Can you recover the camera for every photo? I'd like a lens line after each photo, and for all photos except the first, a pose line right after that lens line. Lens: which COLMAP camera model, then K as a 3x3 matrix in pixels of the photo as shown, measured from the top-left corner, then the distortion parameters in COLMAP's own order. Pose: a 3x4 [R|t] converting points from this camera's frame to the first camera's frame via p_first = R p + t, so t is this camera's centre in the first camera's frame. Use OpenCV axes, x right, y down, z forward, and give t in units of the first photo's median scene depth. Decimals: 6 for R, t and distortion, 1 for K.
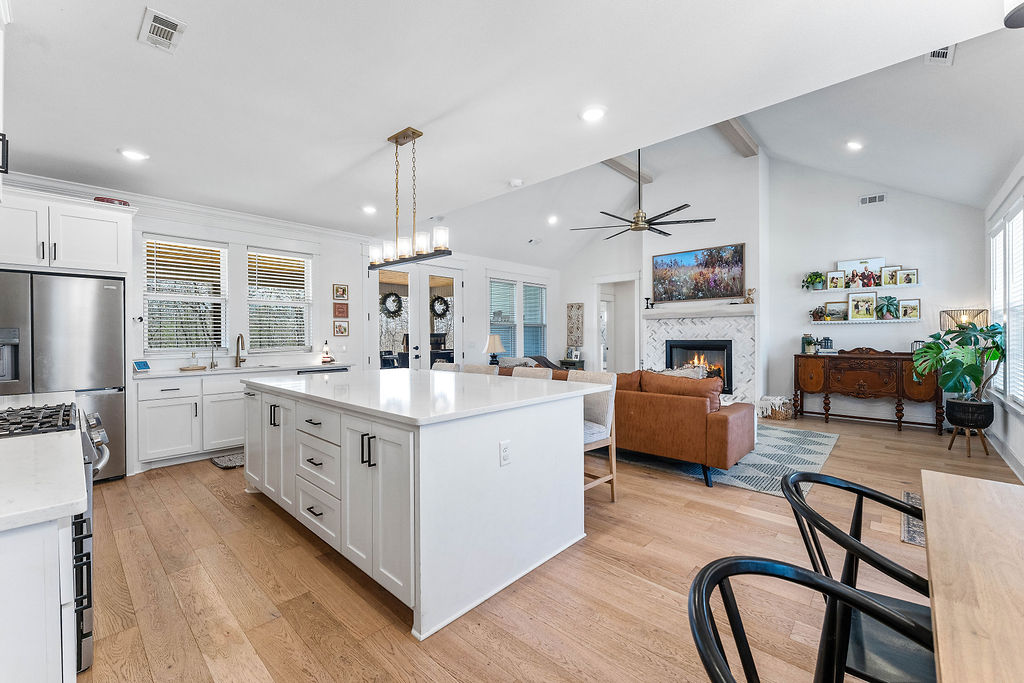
lens RADIAL K [[419.6, 0, 504.4], [0, 419.6, 337.0], [0, 0, 1]] dist [-0.000526, 0.000156]
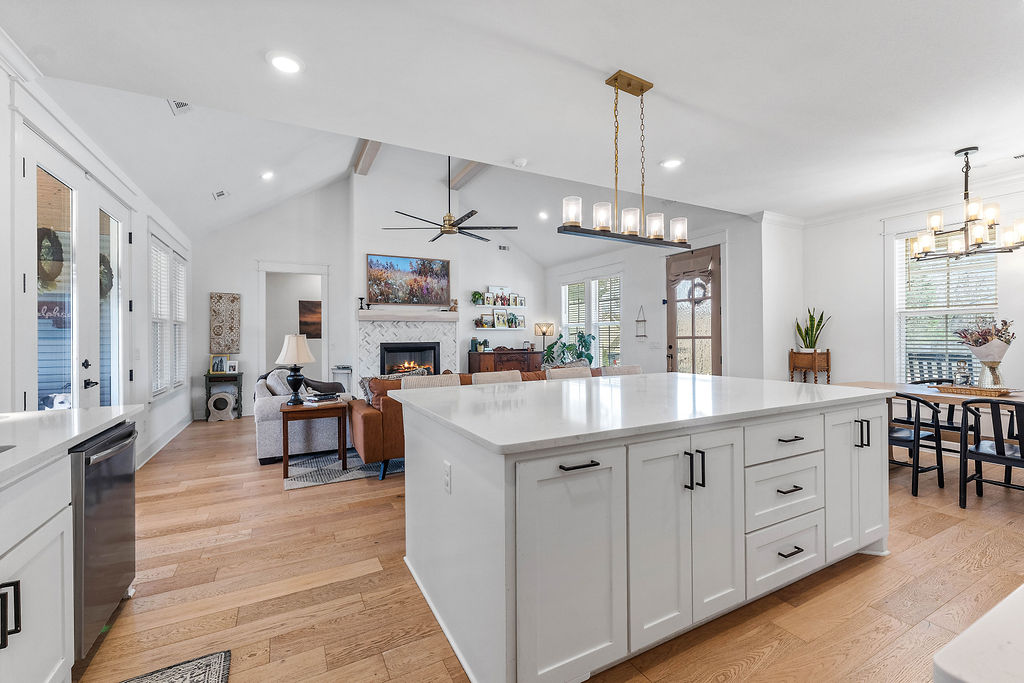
lens RADIAL K [[424.6, 0, 504.5], [0, 424.6, 337.5], [0, 0, 1]] dist [-0.000826, -0.000214]
pose [[0.327499, 0.005194, 0.944837, -0.544739], [0.006878, 0.999945, -0.007881, 0.005360], [-0.944826, 0.009079, 0.327446, 0.488661]]
